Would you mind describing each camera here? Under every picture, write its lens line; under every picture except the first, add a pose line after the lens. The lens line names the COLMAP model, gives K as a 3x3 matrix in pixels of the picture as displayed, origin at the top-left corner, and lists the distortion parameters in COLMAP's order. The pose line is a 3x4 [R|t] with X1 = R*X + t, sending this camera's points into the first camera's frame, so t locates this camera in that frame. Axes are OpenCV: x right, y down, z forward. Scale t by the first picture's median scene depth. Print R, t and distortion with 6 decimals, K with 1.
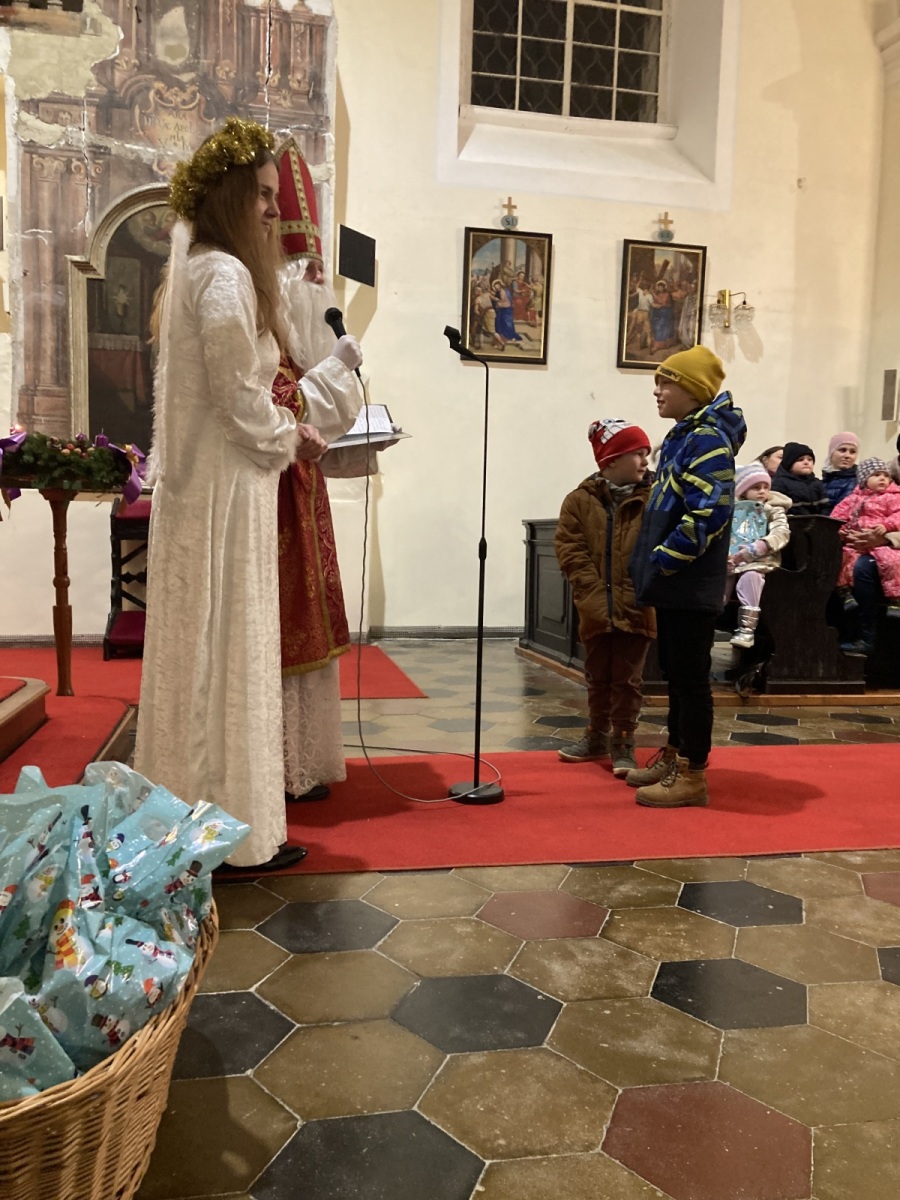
lens RADIAL K [[992.0, 0, 448.3], [0, 992.0, 623.8], [0, 0, 1]] dist [0.014020, -0.003717]
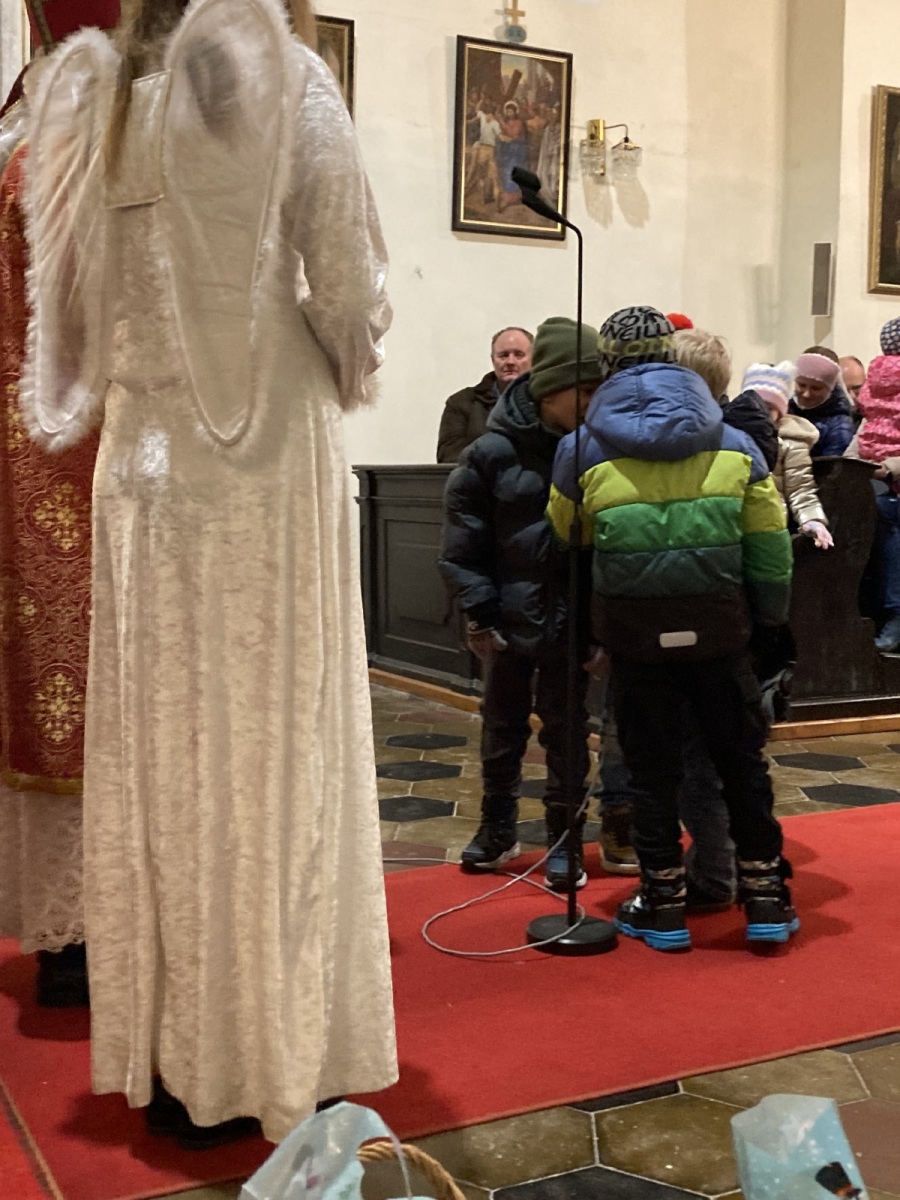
lens RADIAL K [[1459.9, 0, 473.9], [0, 1459.9, 613.3], [0, 0, 1]] dist [0.009145, 0.000000]
pose [[0.958297, -0.047771, 0.281753, -0.122002], [0.045584, 0.998858, 0.014314, -0.020562], [-0.282115, -0.000874, 0.959380, 0.078935]]
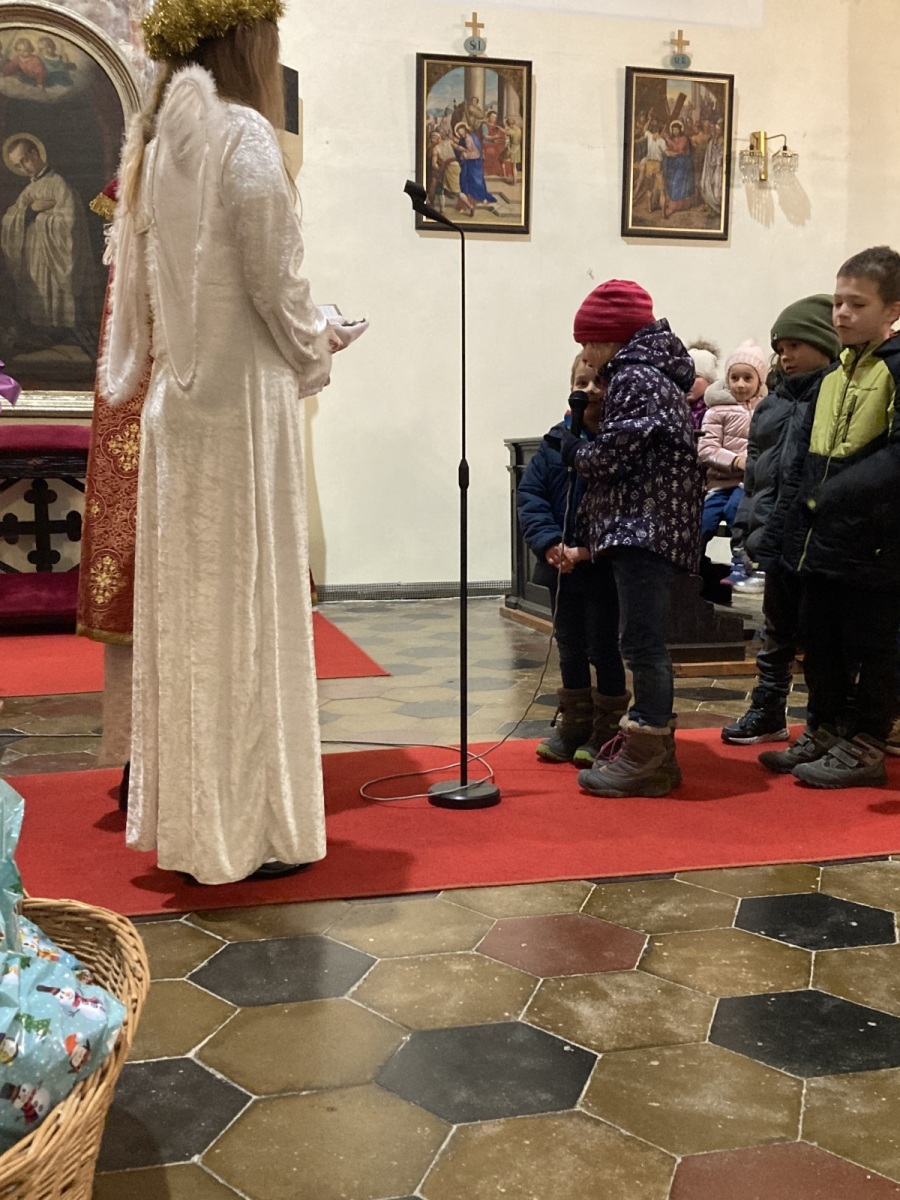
lens RADIAL K [[1311.0, 0, 456.8], [0, 1311.0, 600.5], [0, 0, 1]] dist [0.009141, 0.000000]
pose [[0.998721, -0.030074, 0.040645, -0.006428], [0.029522, 0.999464, 0.014123, 0.003296], [-0.041048, -0.012905, 0.999074, -0.002106]]
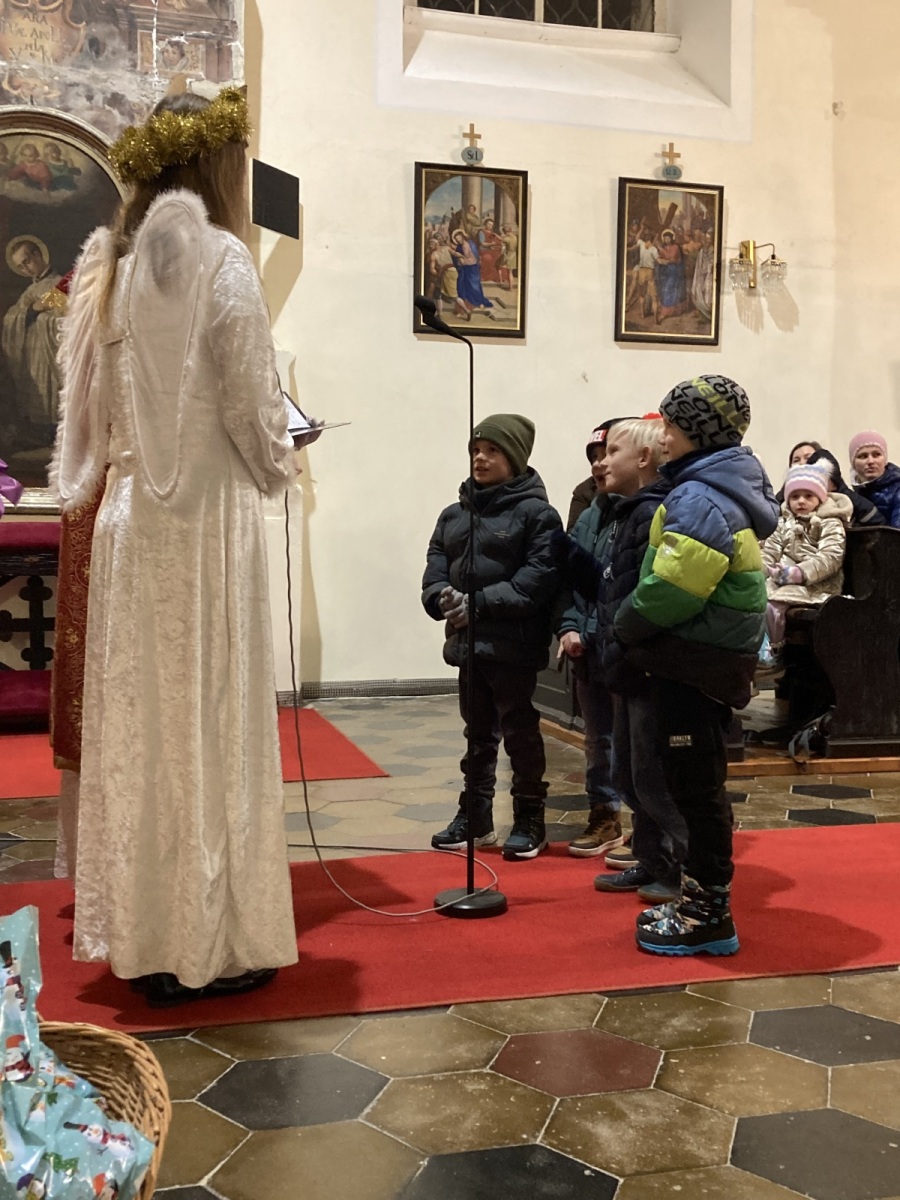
lens RADIAL K [[1311.0, 0, 479.3], [0, 1311.0, 616.3], [0, 0, 1]] dist [0.009141, 0.000000]
pose [[0.997376, -0.023662, 0.068421, -0.013112], [0.026665, 0.998705, -0.043318, -0.001827], [-0.067307, 0.045028, 0.996716, -0.003117]]
